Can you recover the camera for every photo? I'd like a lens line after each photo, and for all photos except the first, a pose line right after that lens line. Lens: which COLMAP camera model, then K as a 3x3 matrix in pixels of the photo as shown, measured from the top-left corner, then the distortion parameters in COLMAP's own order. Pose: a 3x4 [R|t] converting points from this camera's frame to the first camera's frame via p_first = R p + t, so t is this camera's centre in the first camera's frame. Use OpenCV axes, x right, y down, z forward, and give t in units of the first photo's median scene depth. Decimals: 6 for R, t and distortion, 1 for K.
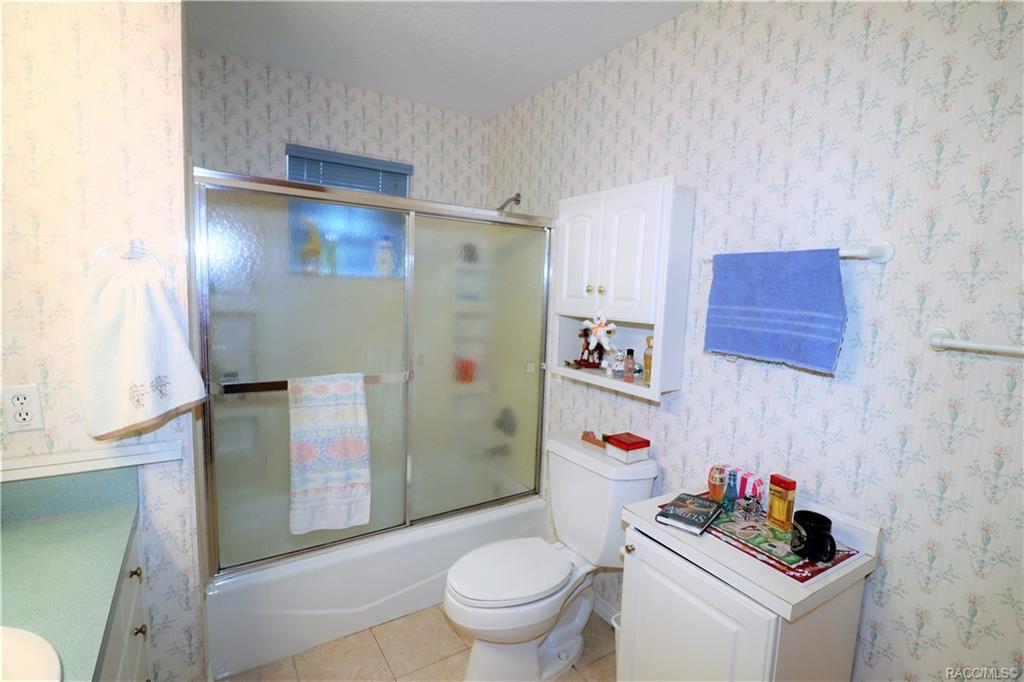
lens RADIAL K [[472.5, 0, 509.1], [0, 472.5, 337.8], [0, 0, 1]] dist [-0.006702, -0.009679]
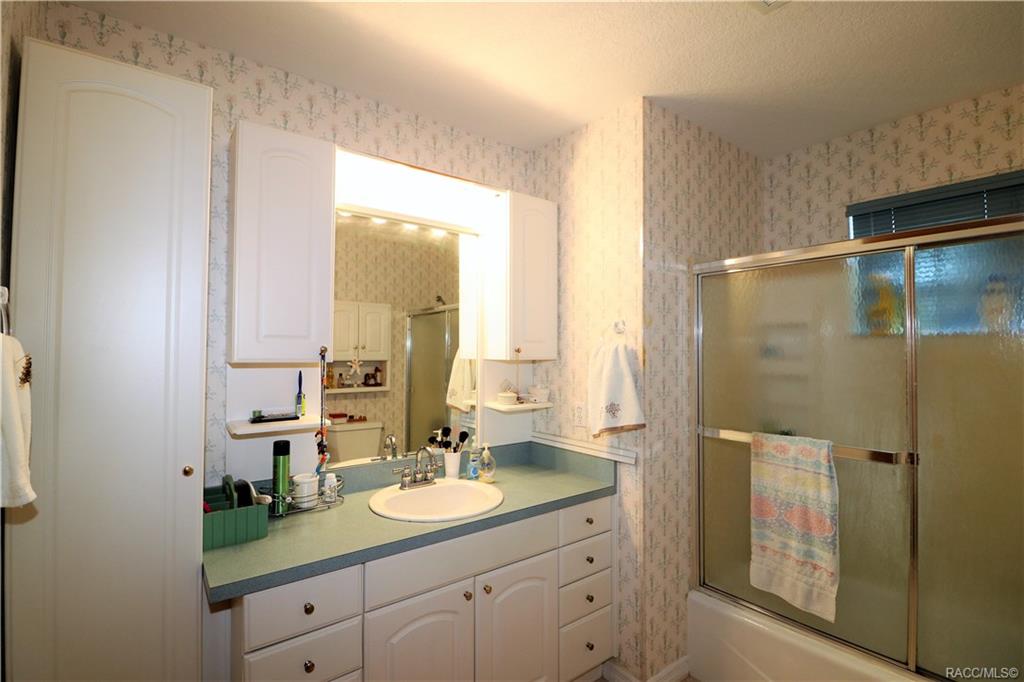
lens RADIAL K [[472.5, 0, 510.2], [0, 472.5, 341.3], [0, 0, 1]] dist [-0.006702, -0.009679]
pose [[0.087055, -0.060327, -0.994375, 0.537970], [-0.102139, 0.992364, -0.069147, 0.010955], [0.990954, 0.107584, 0.080228, 0.320723]]
